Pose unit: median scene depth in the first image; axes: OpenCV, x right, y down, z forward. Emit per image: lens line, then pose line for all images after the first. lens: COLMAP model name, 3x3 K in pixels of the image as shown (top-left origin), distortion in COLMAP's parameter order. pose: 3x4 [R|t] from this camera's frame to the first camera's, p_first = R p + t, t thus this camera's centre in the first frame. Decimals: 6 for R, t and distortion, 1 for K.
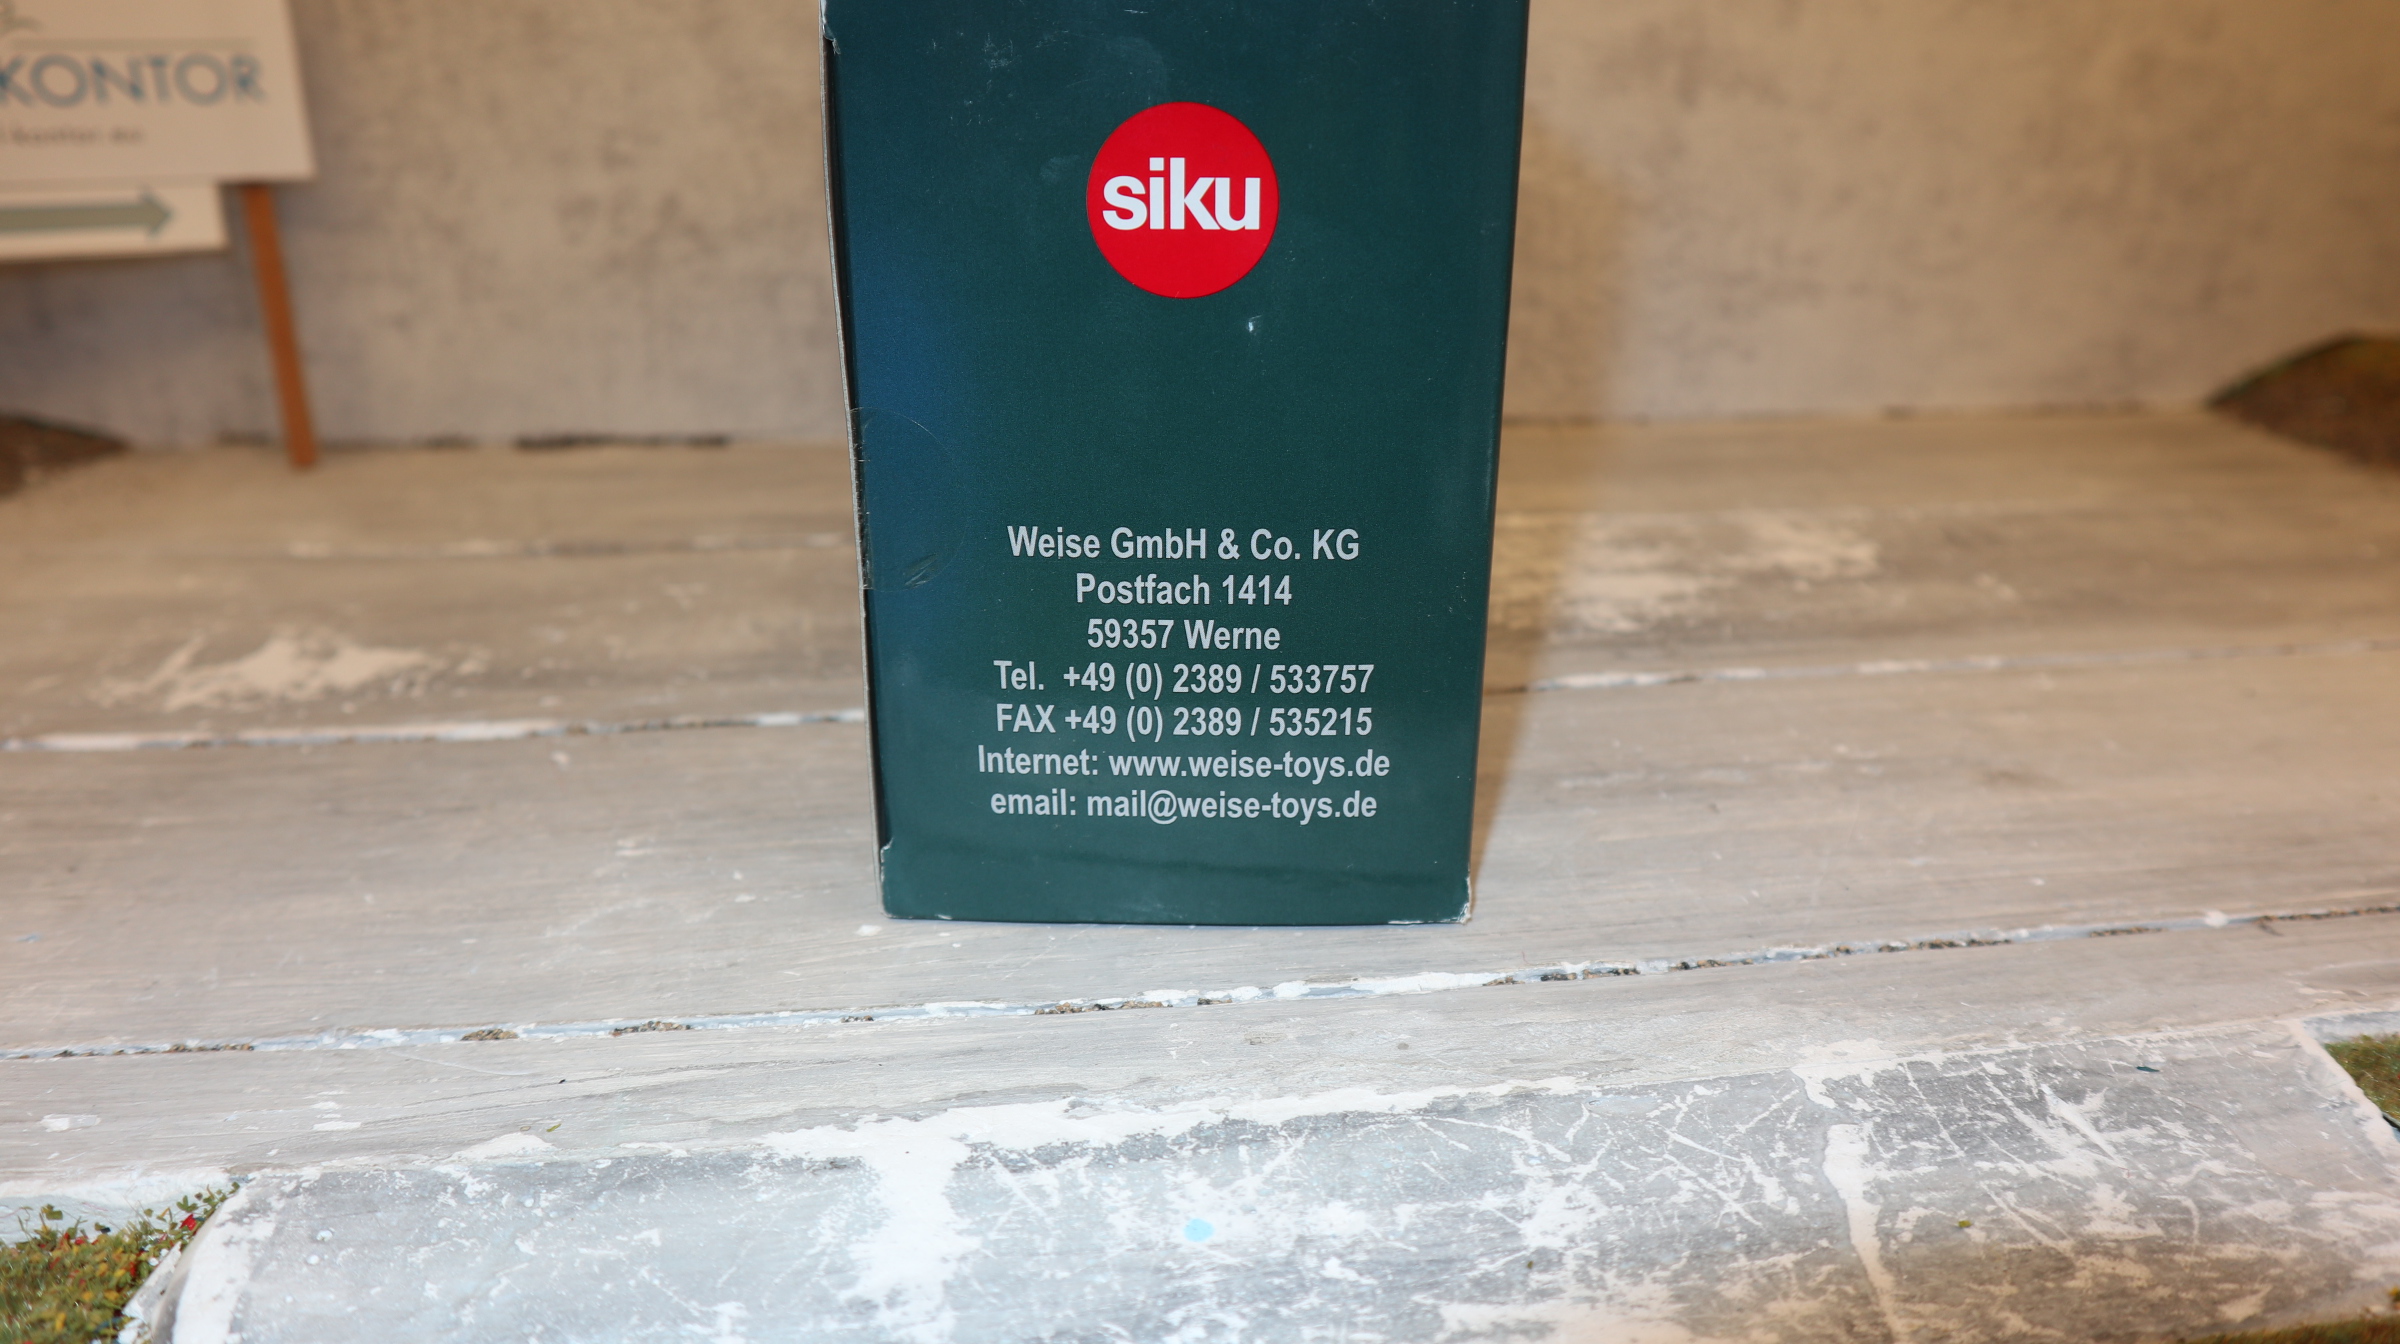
lens RADIAL K [[1707.7, 0, 1212.4], [0, 1707.7, 675.3], [0, 0, 1]] dist [-0.107623, 0.076670]
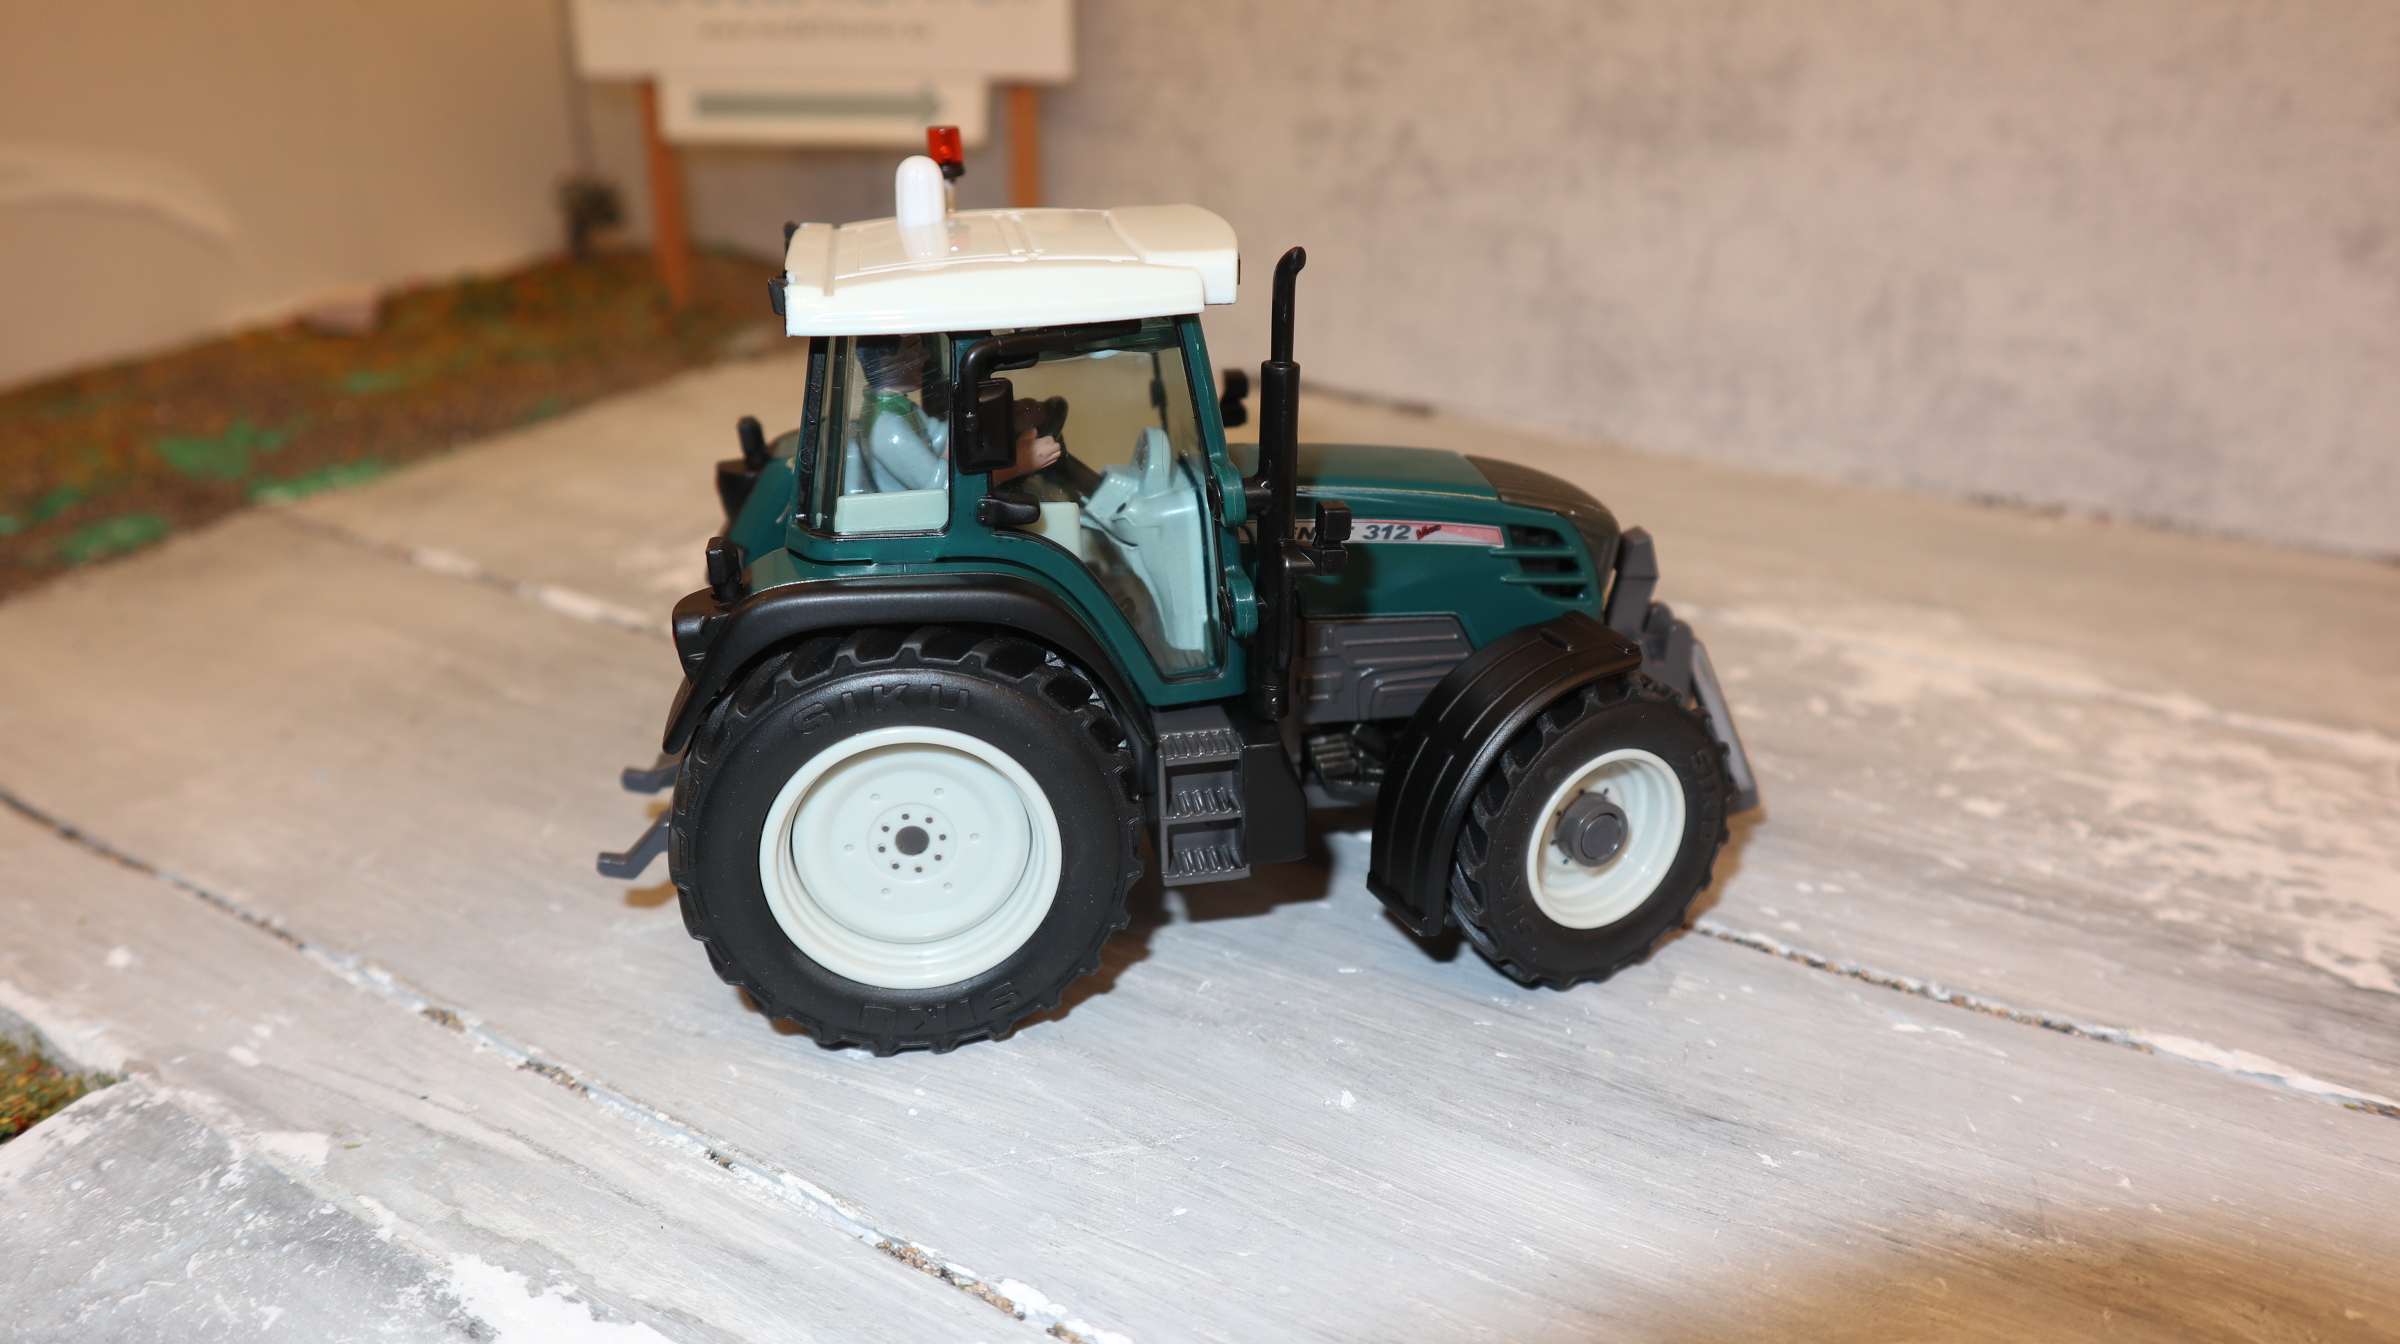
lens RADIAL K [[1767.5, 0, 1199.7], [0, 1767.5, 681.4], [0, 0, 1]] dist [-0.112319, 0.104640]
pose [[0.771315, 0.242999, -0.588239, 0.273995], [-0.224038, 0.968752, 0.106423, -0.107760], [0.595719, 0.049702, 0.801654, 0.307639]]
